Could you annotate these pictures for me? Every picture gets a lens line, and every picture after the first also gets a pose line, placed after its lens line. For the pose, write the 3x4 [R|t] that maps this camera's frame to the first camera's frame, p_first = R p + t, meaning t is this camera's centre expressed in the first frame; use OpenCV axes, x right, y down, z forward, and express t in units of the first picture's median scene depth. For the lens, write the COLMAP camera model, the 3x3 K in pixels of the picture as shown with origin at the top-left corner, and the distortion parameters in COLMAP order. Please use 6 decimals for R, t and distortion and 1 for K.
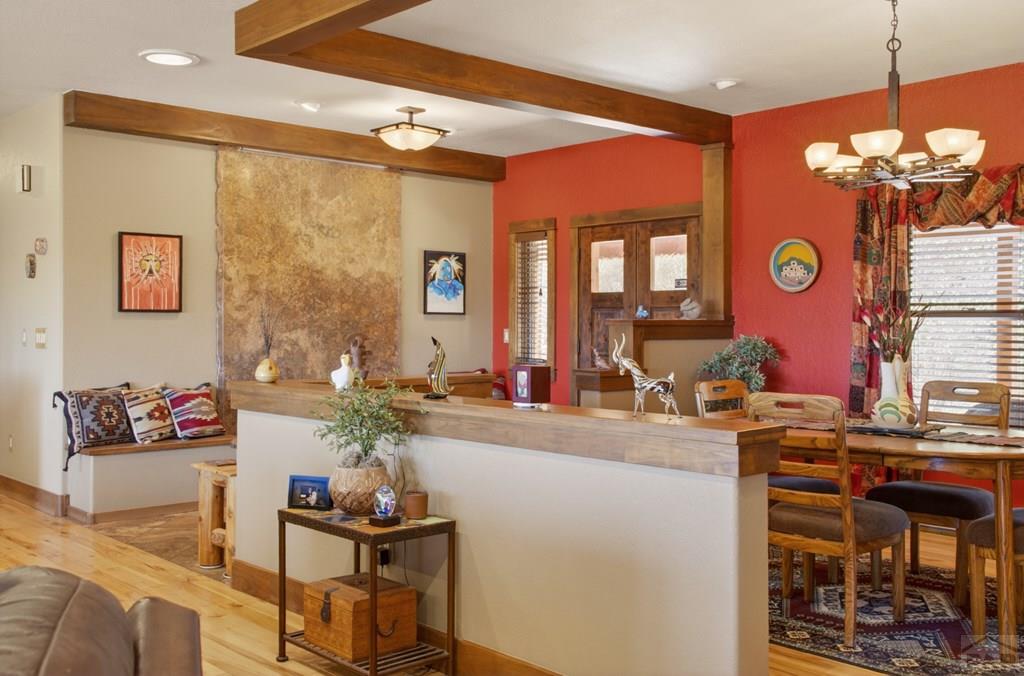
lens RADIAL K [[1023.6, 0, 512.0], [0, 1023.6, 338.0], [0, 0, 1]] dist [0.024213, 0.144674]
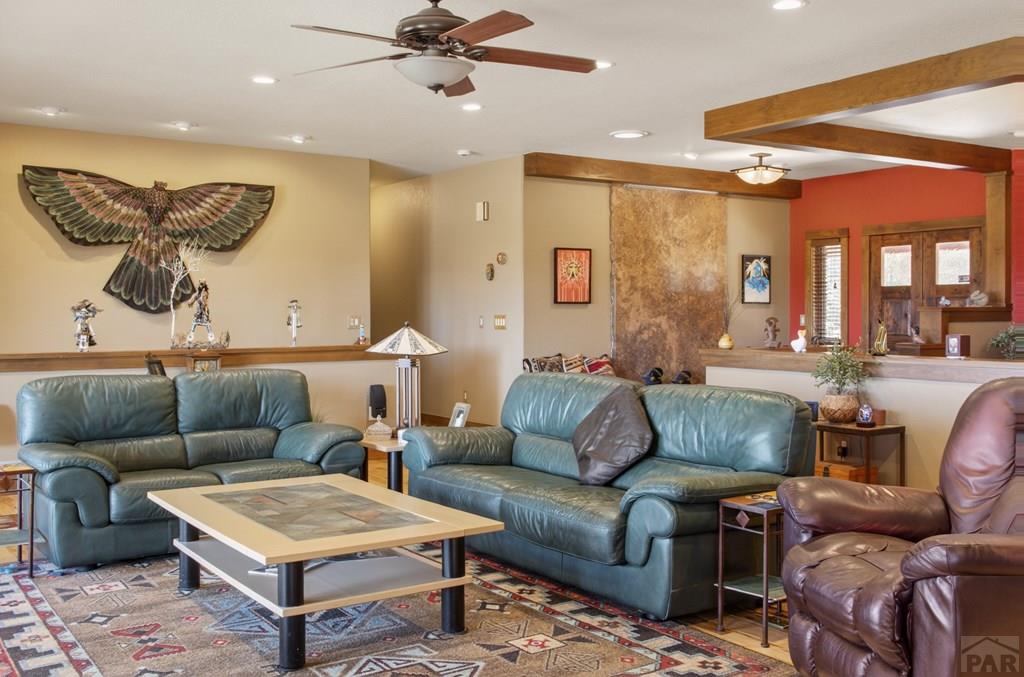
lens RADIAL K [[1023.6, 0, 512.0], [0, 1023.6, 338.5], [0, 0, 1]] dist [0.024213, 0.144674]
pose [[0.990892, -0.001081, -0.134652, -0.225687], [0.002836, 0.999914, 0.012843, 0.003928], [0.134627, -0.013108, 0.990810, -0.376119]]
